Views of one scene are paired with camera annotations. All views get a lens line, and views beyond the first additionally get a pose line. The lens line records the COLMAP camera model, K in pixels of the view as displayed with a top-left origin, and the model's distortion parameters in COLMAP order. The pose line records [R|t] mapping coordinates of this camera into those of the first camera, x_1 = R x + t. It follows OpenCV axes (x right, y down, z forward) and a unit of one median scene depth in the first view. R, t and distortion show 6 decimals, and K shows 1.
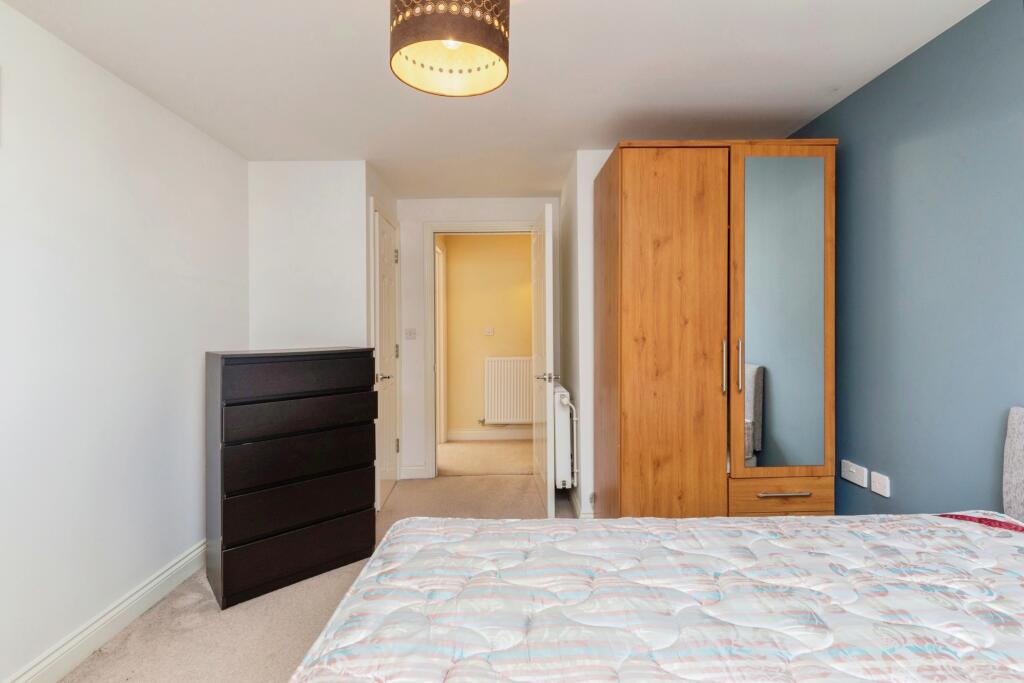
lens RADIAL K [[460.7, 0, 516.2], [0, 460.7, 325.8], [0, 0, 1]] dist [-0.006817, 0.000120]
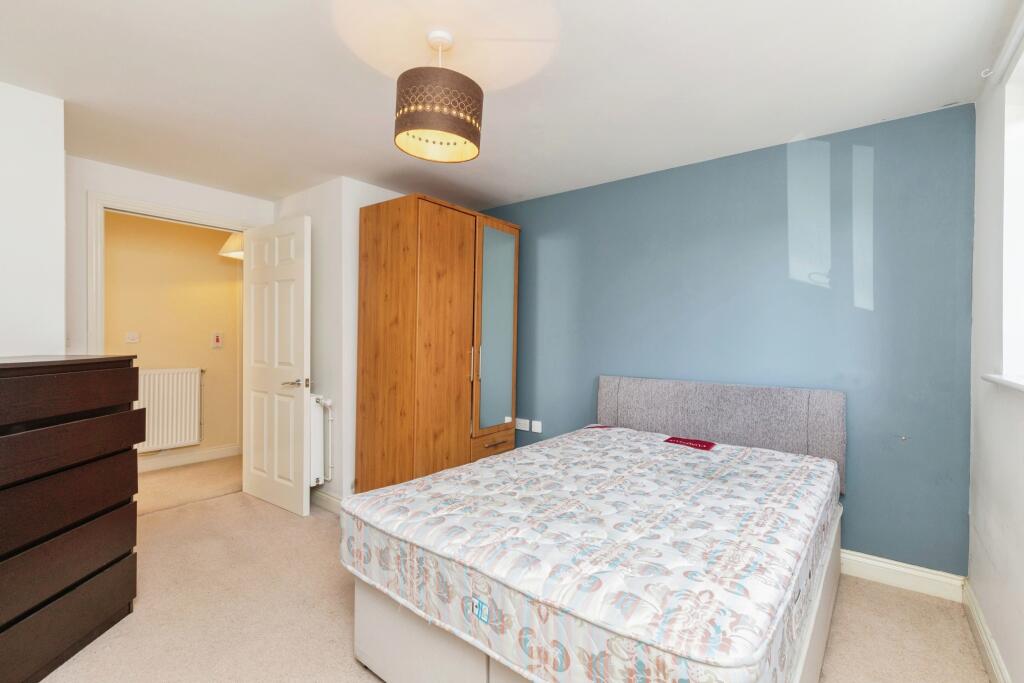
lens RADIAL K [[467.4, 0, 512.0], [0, 467.4, 341.5], [0, 0, 1]] dist [-0.001156, 0.000056]
pose [[0.602497, 0.010559, 0.798052, -0.668885], [-0.019079, 0.999817, 0.001175, 0.012563], [-0.797893, -0.015934, 0.602588, -0.014032]]
